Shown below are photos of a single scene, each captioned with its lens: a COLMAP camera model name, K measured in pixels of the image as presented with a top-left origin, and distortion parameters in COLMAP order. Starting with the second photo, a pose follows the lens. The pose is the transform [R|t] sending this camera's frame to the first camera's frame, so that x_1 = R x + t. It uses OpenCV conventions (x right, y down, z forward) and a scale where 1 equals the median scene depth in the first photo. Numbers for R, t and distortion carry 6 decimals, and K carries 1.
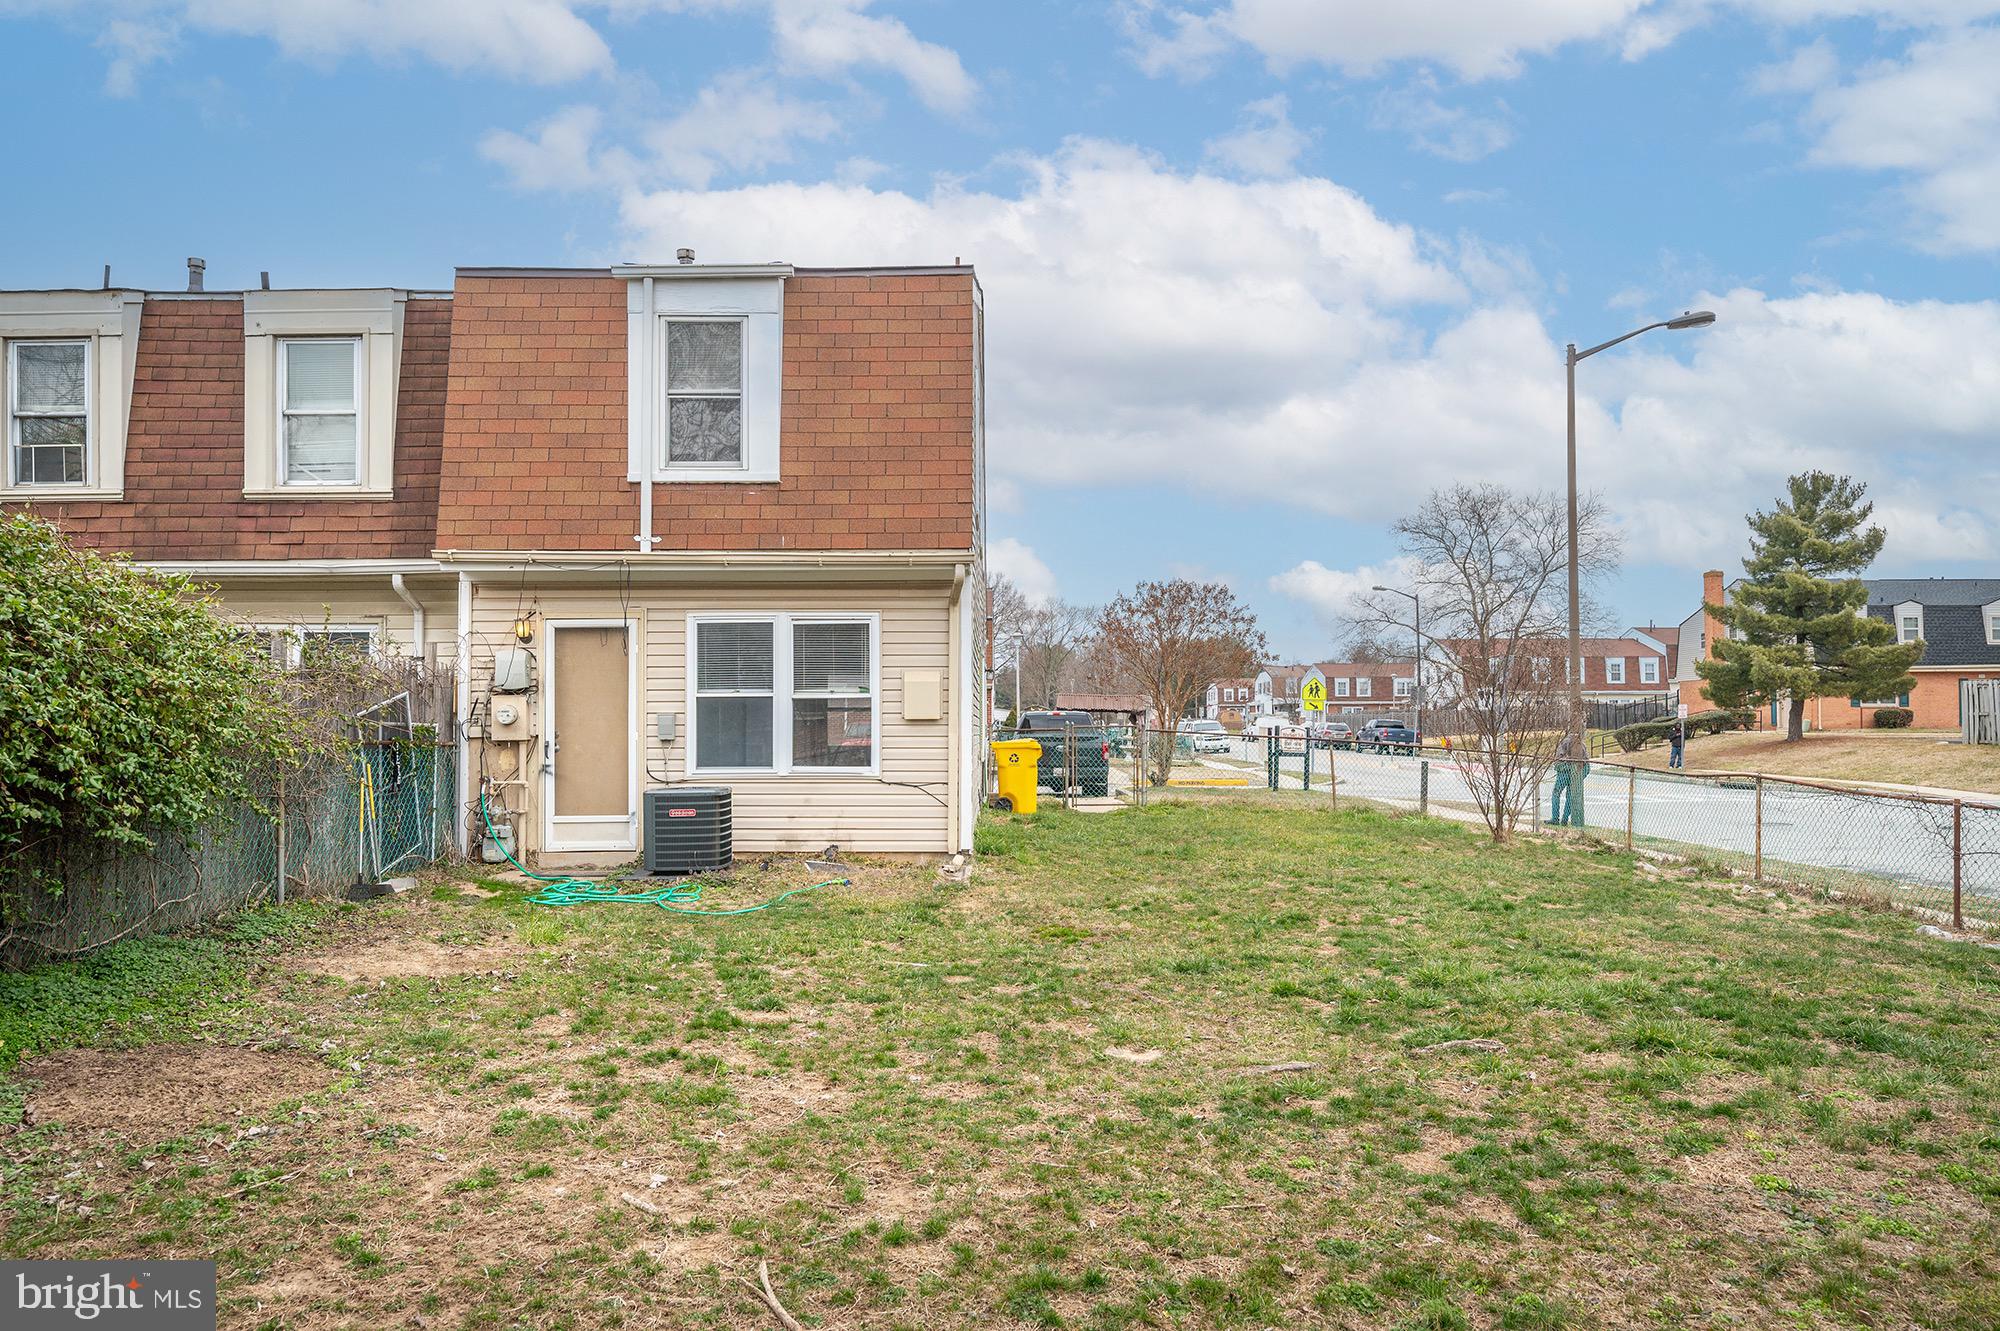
lens RADIAL K [[1280.0, 0, 1001.1], [0, 1280.0, 713.3], [0, 0, 1]] dist [-0.002091, 0.000037]
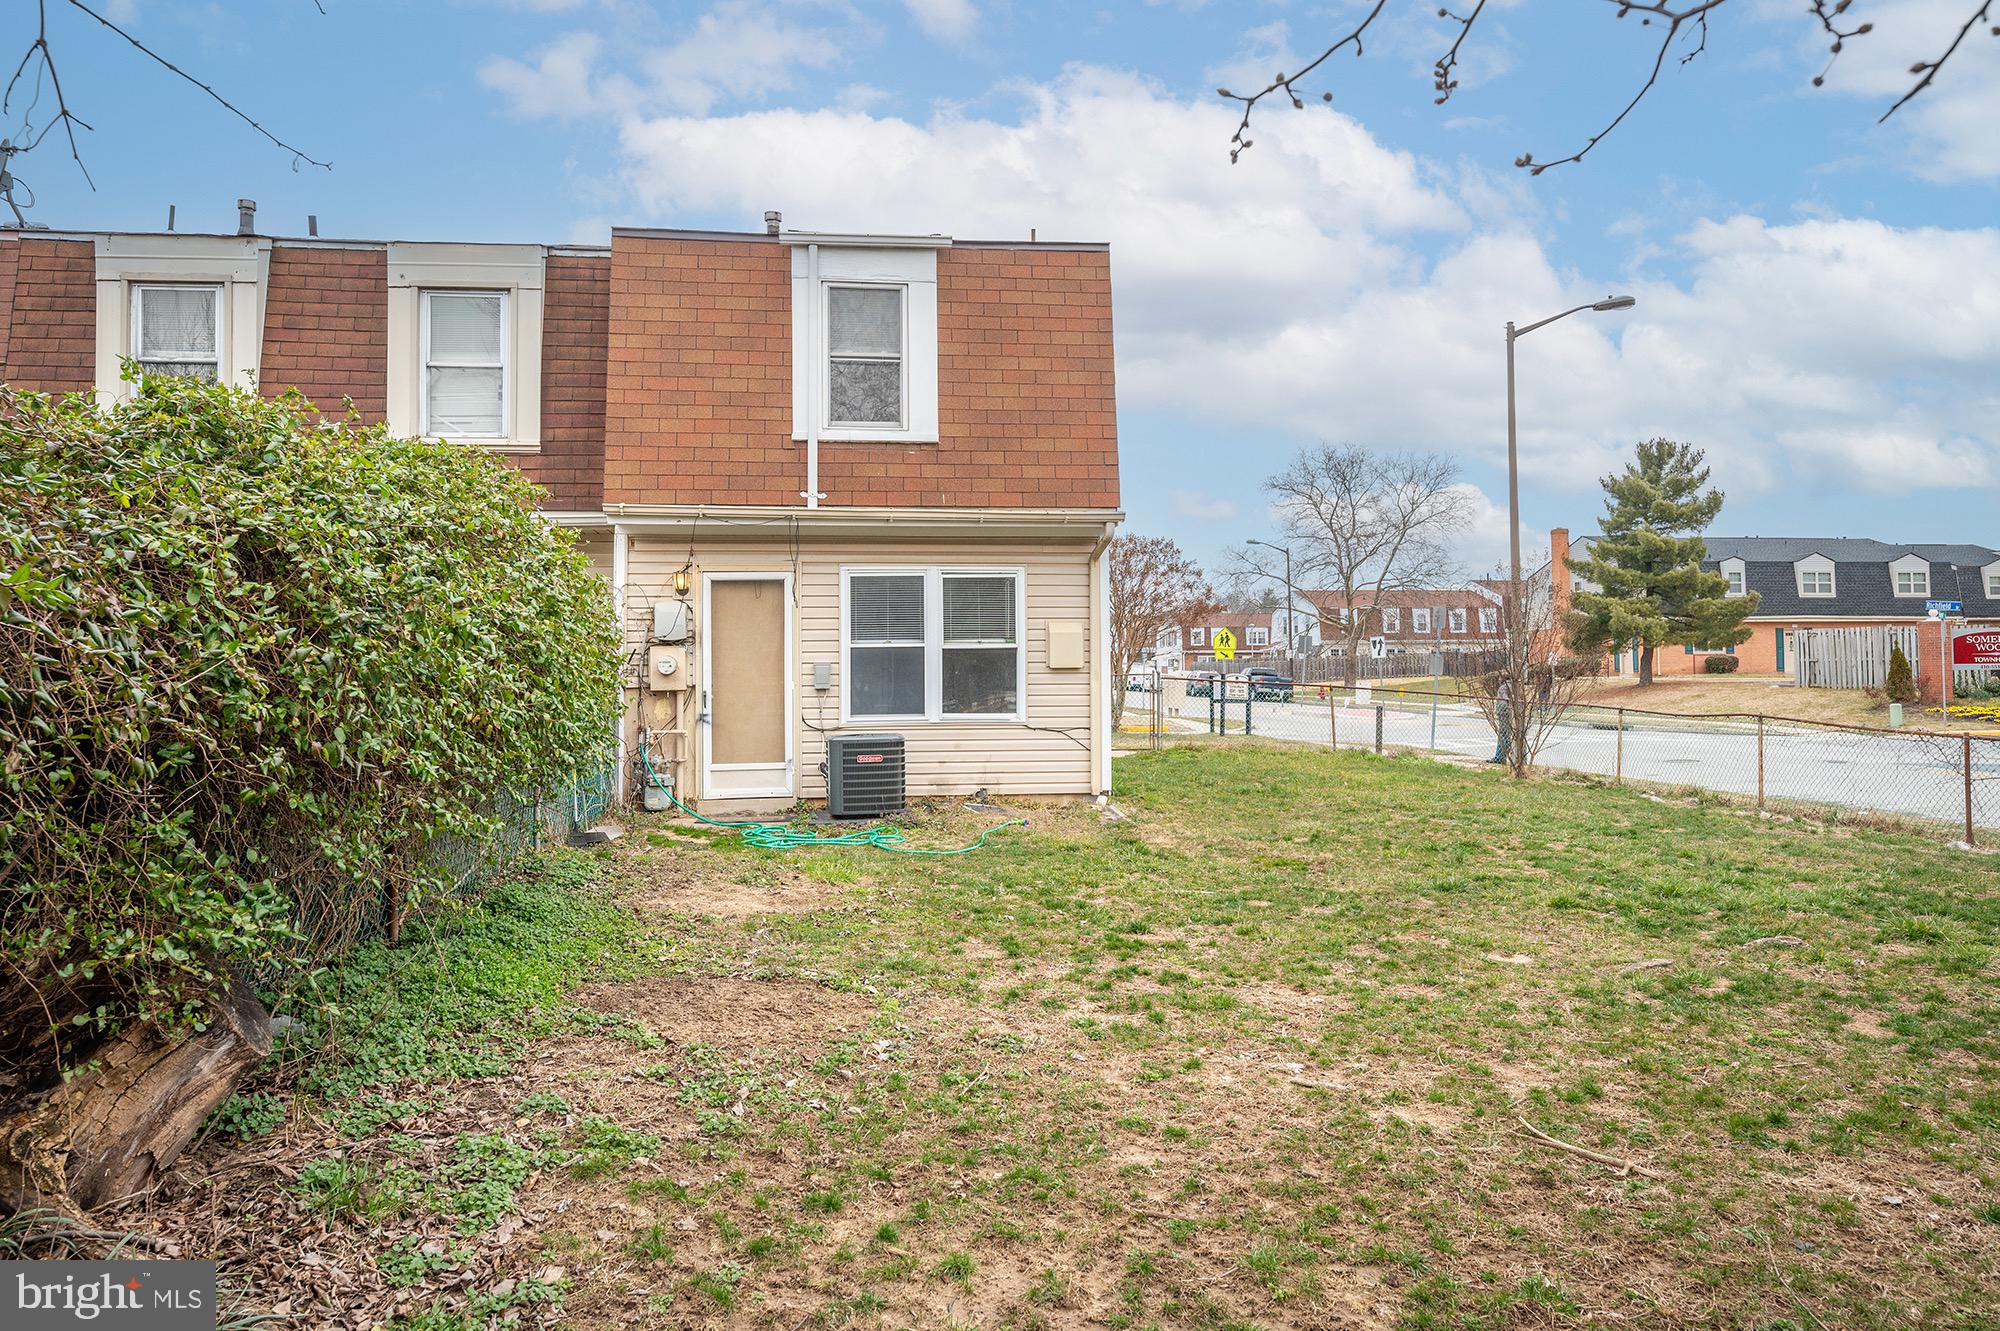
lens RADIAL K [[1275.3, 0, 997.4], [0, 1275.3, 642.0], [0, 0, 1]] dist [-0.001911, -0.001101]
pose [[0.992770, -0.001938, 0.120014, -0.244164], [0.003932, 0.999858, -0.016380, 0.000217], [-0.119966, 0.016734, 0.992637, -0.040654]]
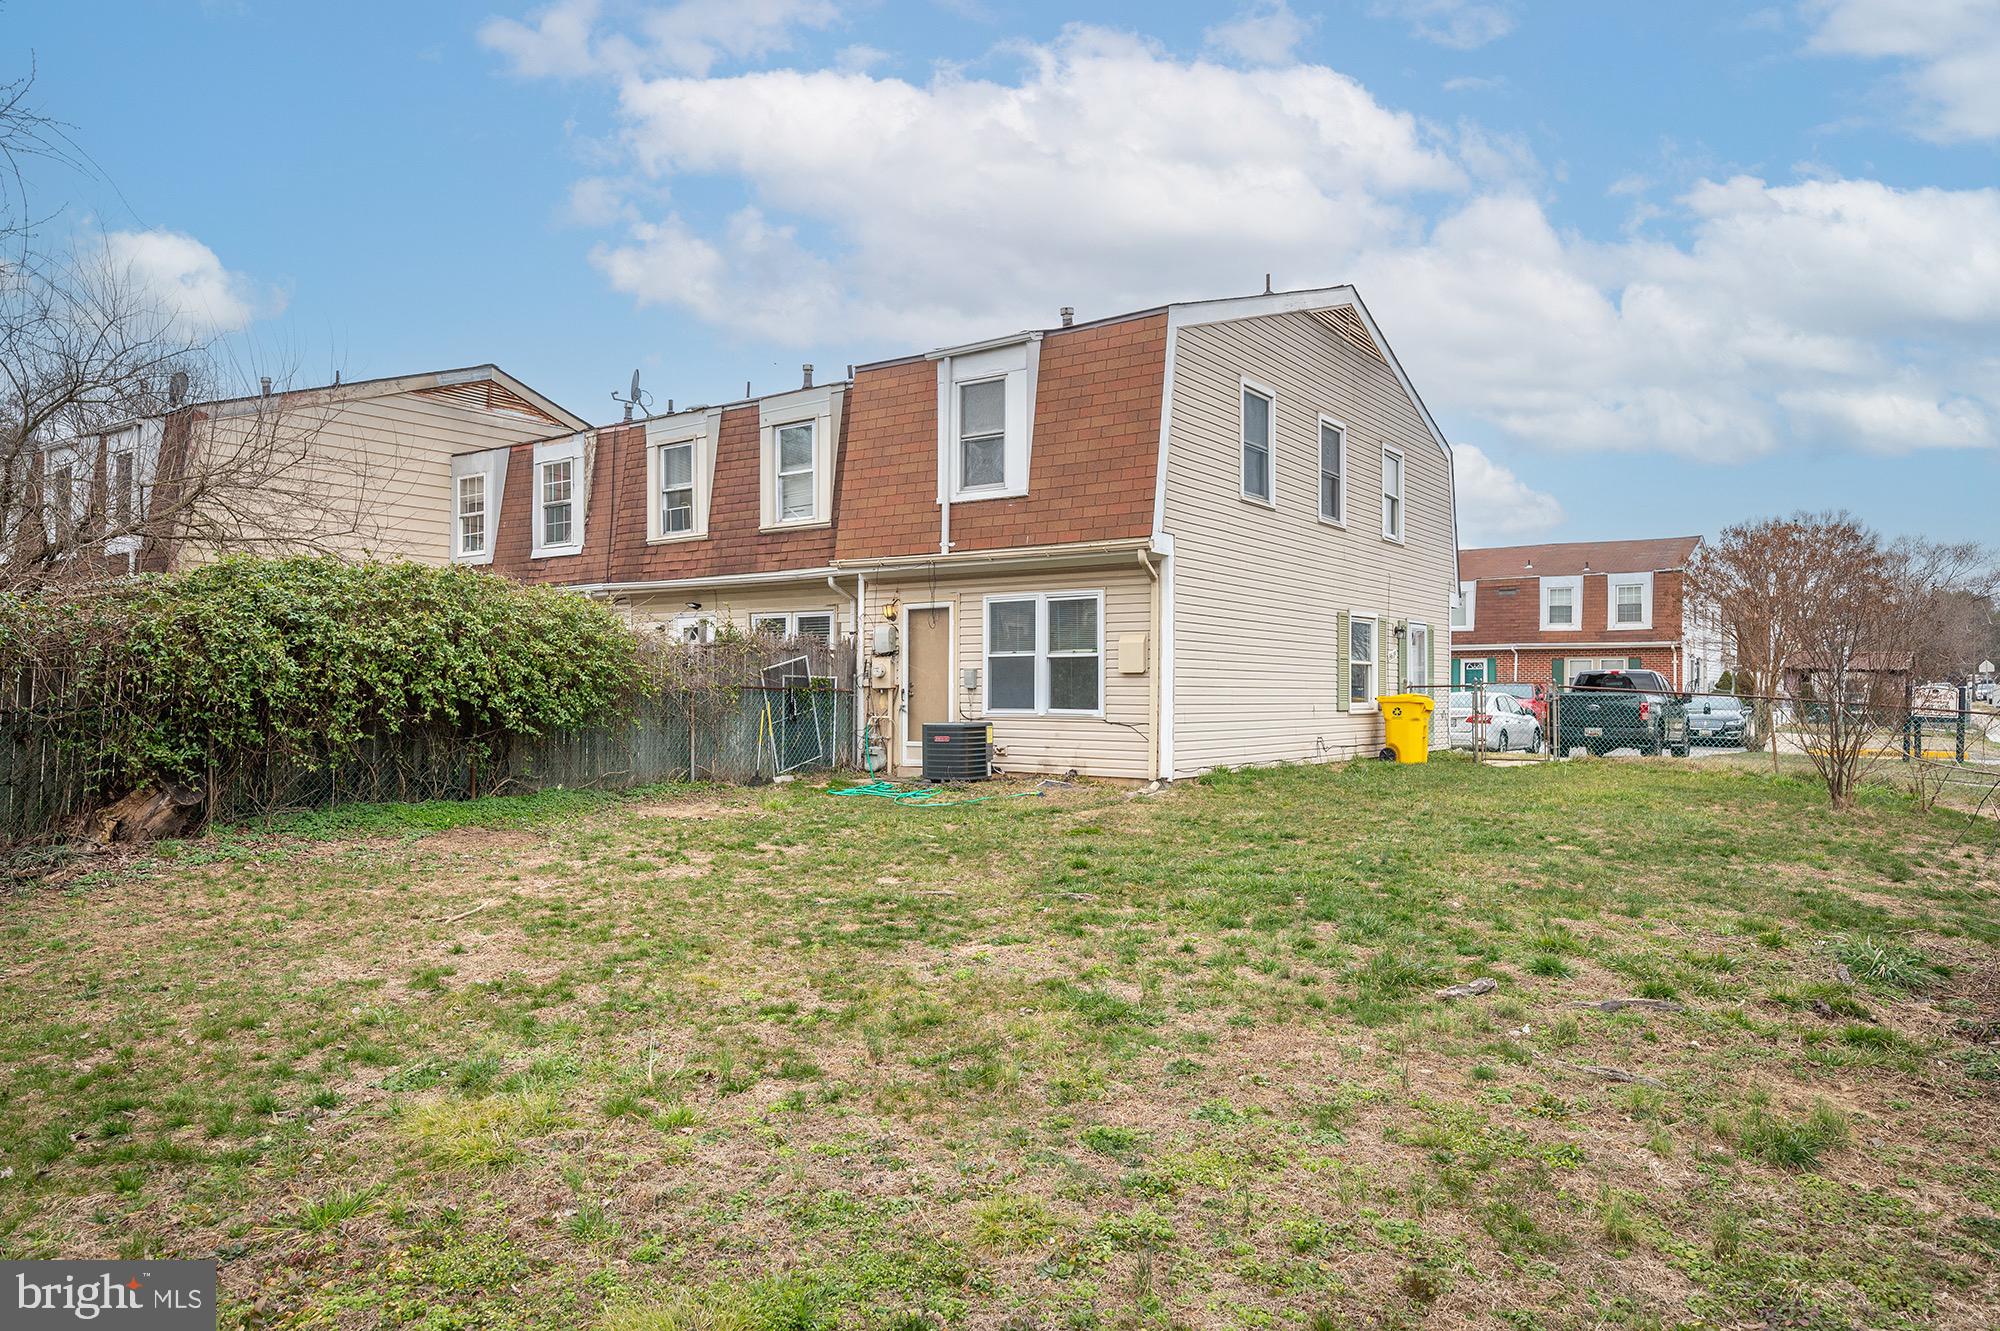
lens RADIAL K [[1275.2, 0, 1002.9], [0, 1275.2, 680.4], [0, 0, 1]] dist [0.000040, -0.000080]
pose [[0.814279, 0.000339, -0.580473, 0.563180], [0.002107, 0.999992, 0.003540, 0.007379], [0.580470, -0.004106, 0.814272, -0.096589]]
